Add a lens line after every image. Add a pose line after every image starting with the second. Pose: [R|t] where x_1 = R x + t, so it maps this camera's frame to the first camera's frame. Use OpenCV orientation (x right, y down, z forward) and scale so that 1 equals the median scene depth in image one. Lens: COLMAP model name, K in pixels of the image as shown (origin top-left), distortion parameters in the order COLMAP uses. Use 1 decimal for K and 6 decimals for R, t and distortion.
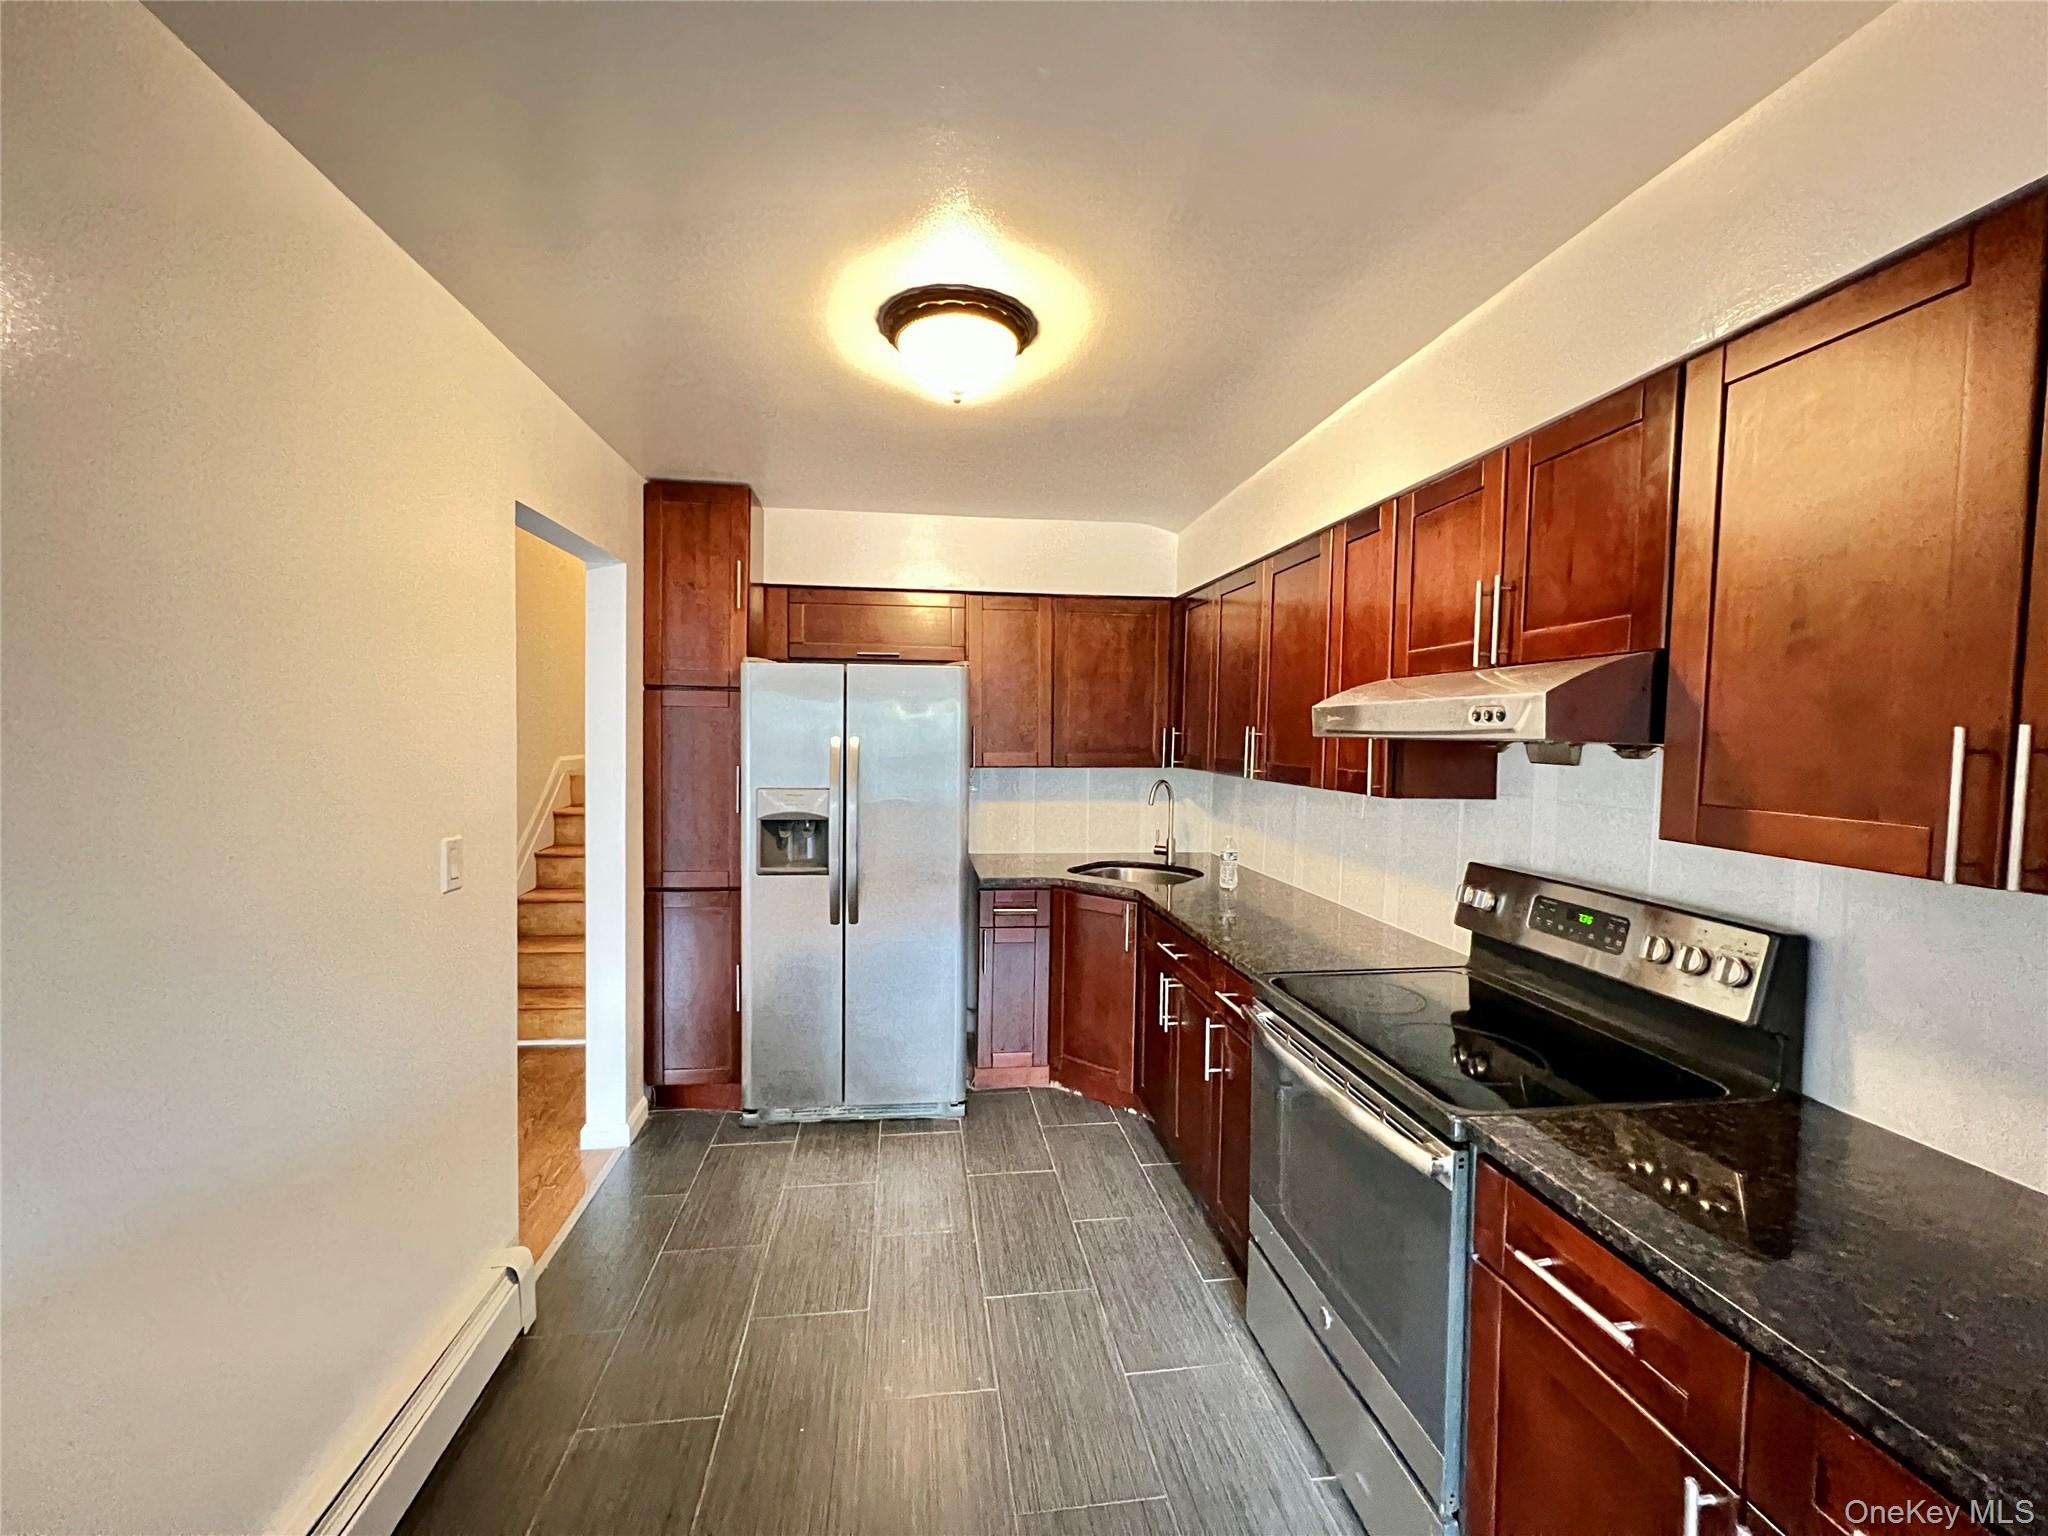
lens RADIAL K [[815.5, 0, 1019.9], [0, 815.5, 764.4], [0, 0, 1]] dist [-0.000718, -0.000144]
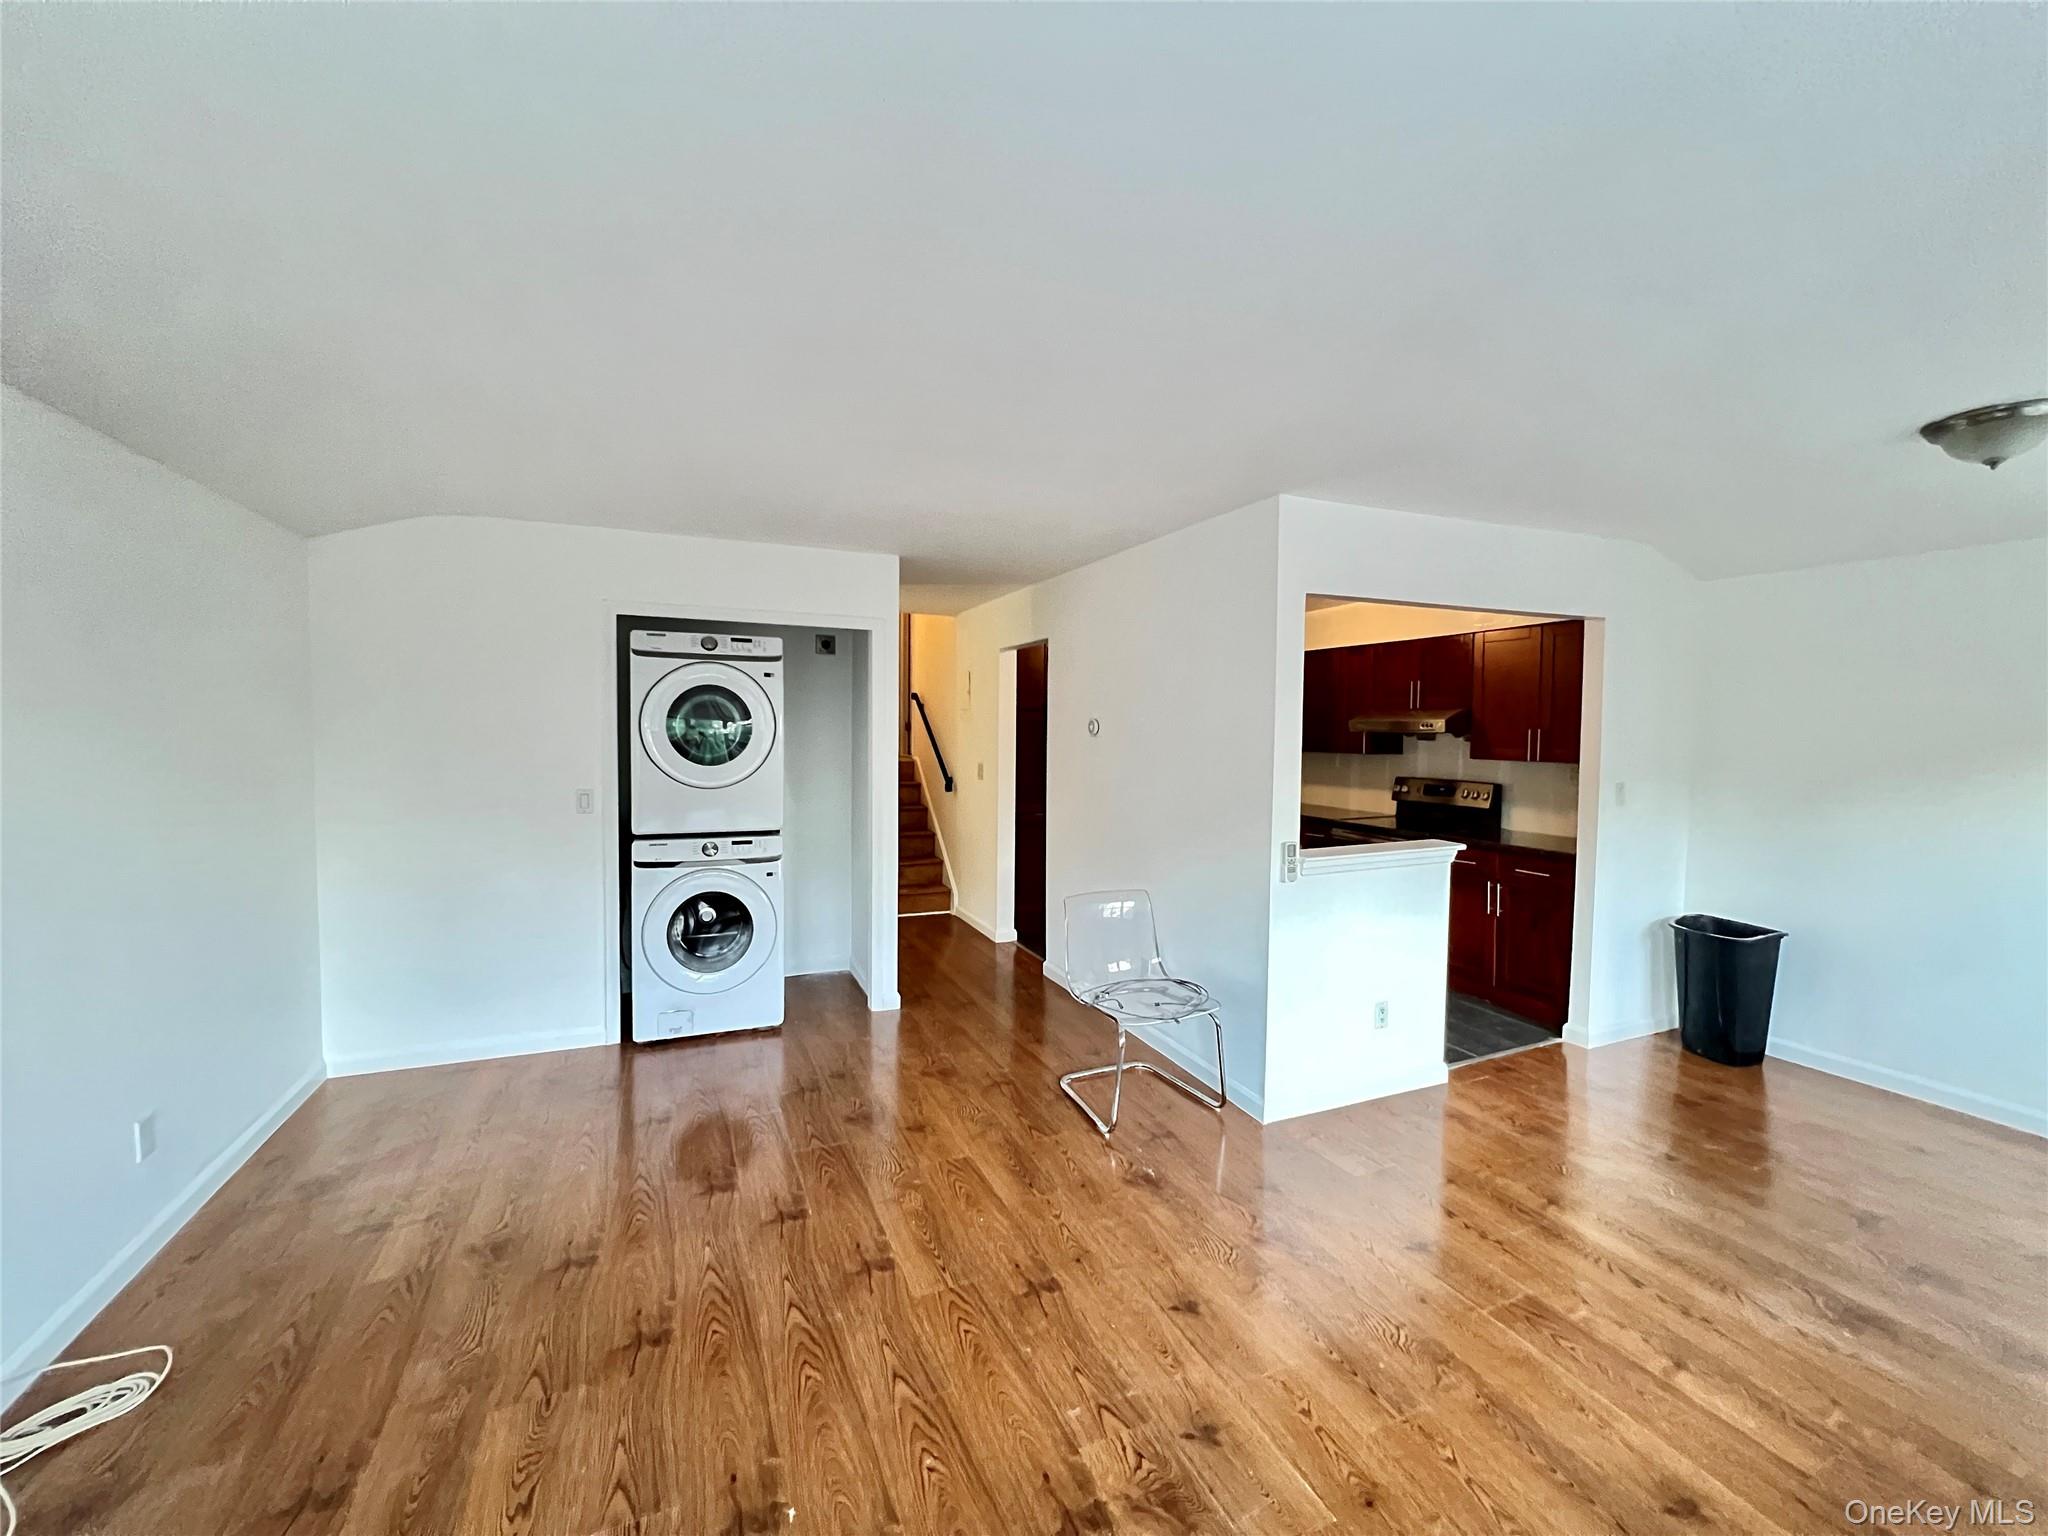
lens RADIAL K [[815.5, 0, 1019.9], [0, 815.5, 764.4], [0, 0, 1]] dist [-0.000718, -0.000144]
pose [[0.963756, -0.028290, 0.265280, -2.141077], [0.024212, 0.999533, 0.018629, -0.005932], [-0.265683, -0.011531, 0.963991, -2.007905]]
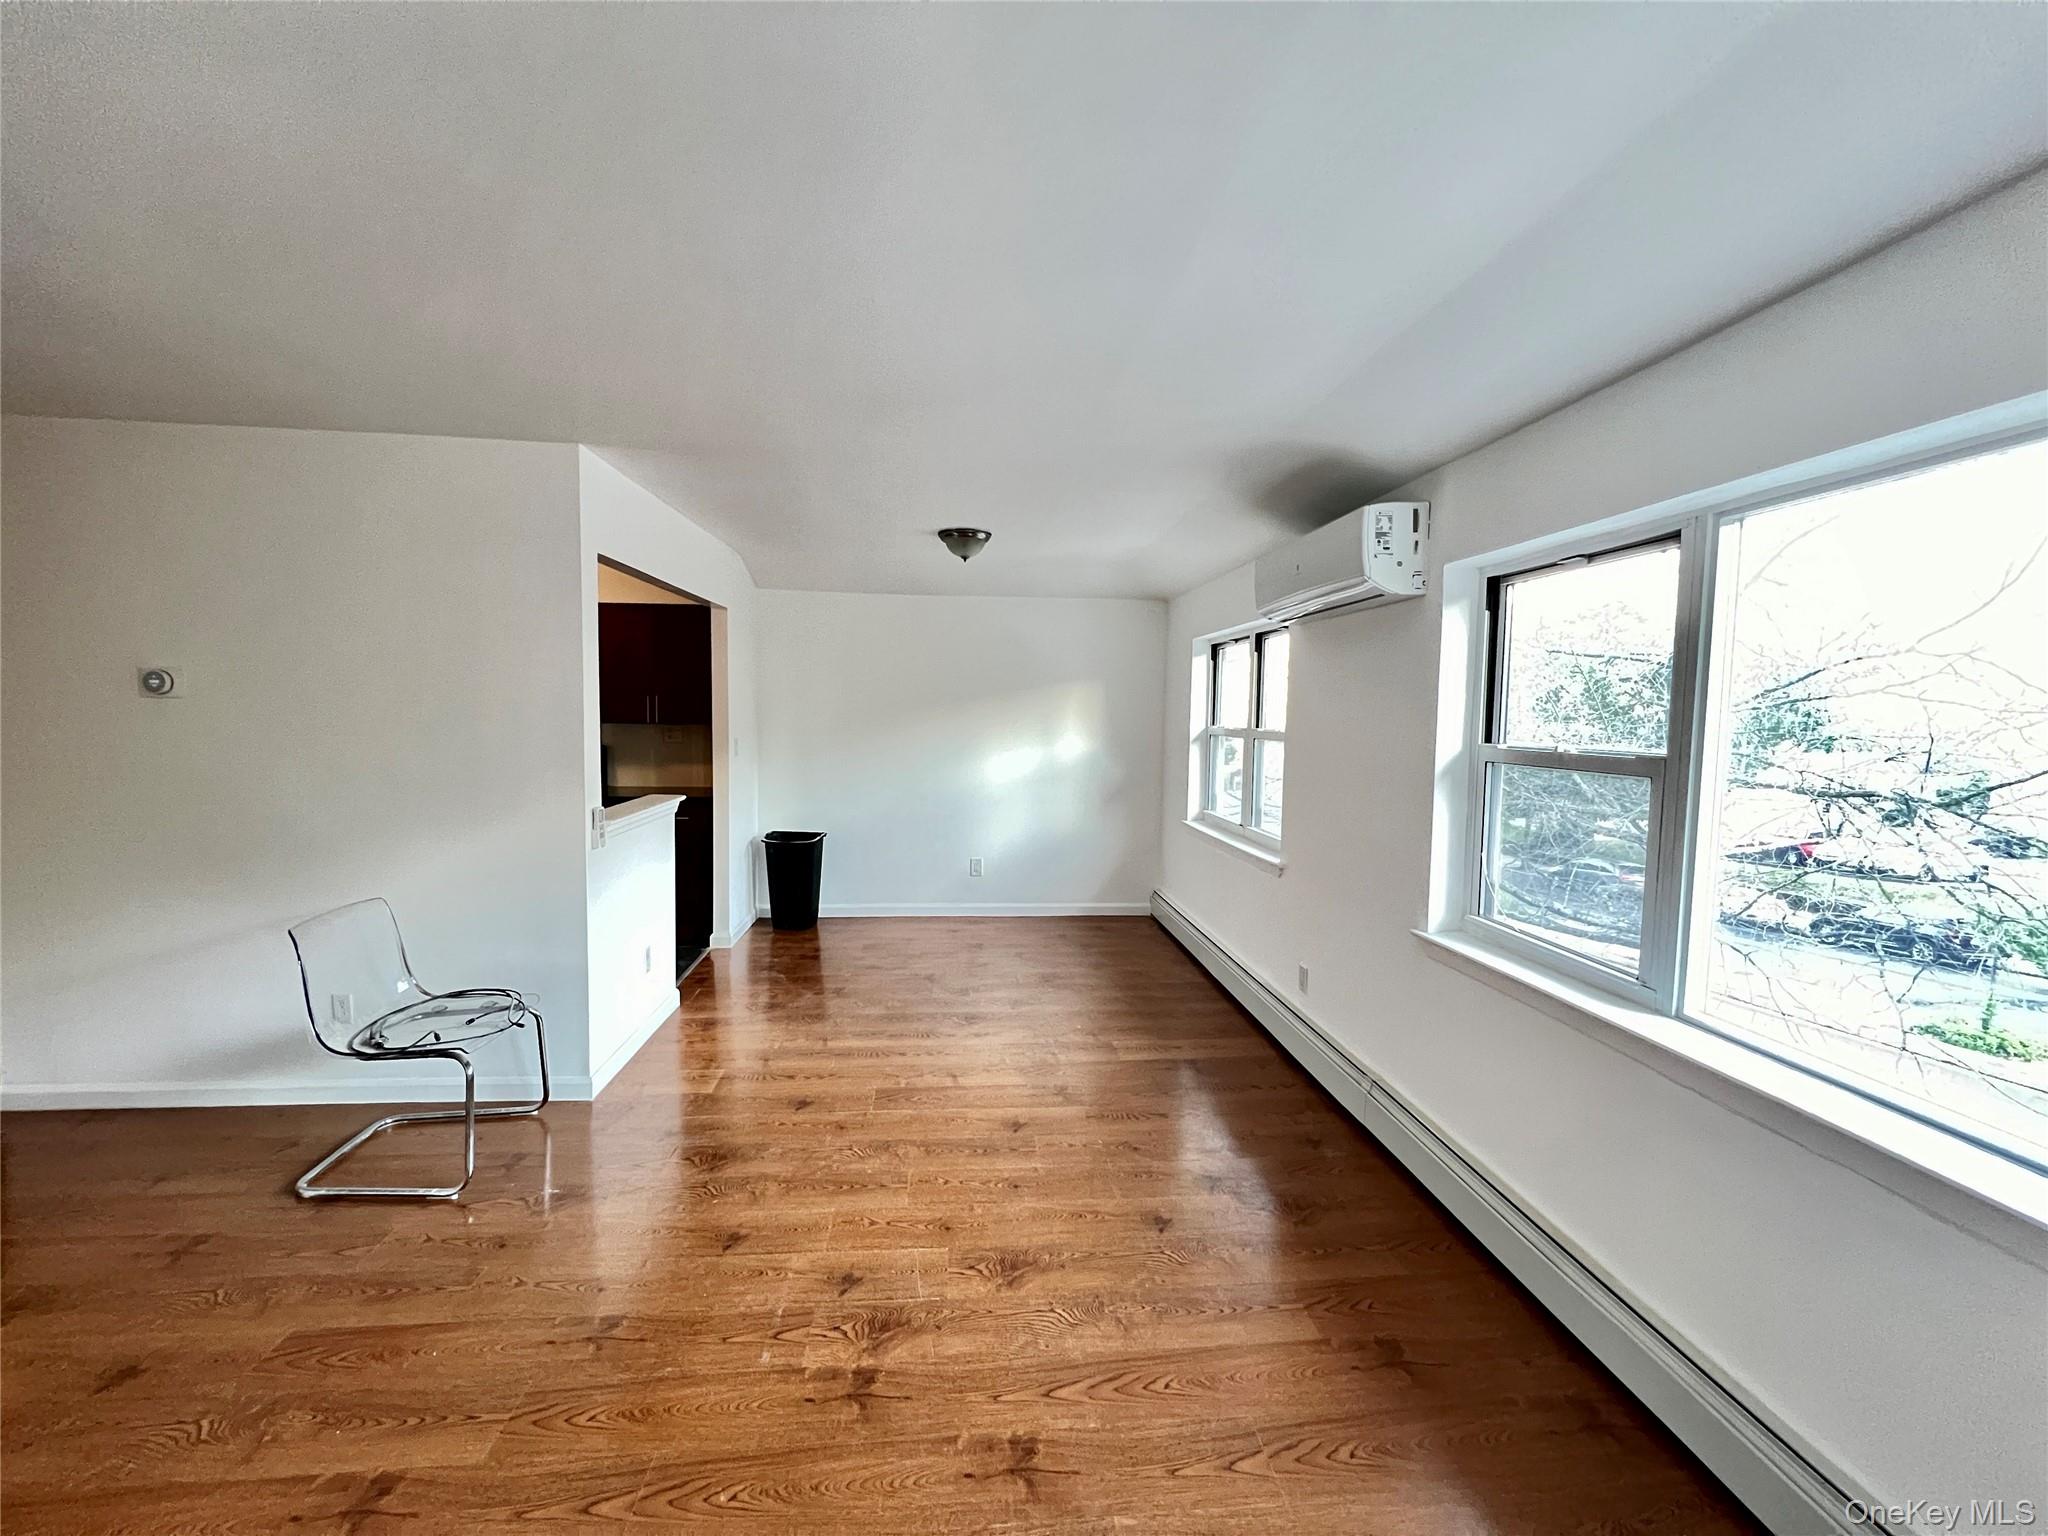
lens RADIAL K [[815.5, 0, 1019.9], [0, 815.5, 764.4], [0, 0, 1]] dist [-0.000718, -0.000144]
pose [[0.043749, -0.086211, 0.995316, -2.998227], [0.018366, 0.996171, 0.085478, -0.013588], [-0.998874, 0.014540, 0.045165, -1.242746]]
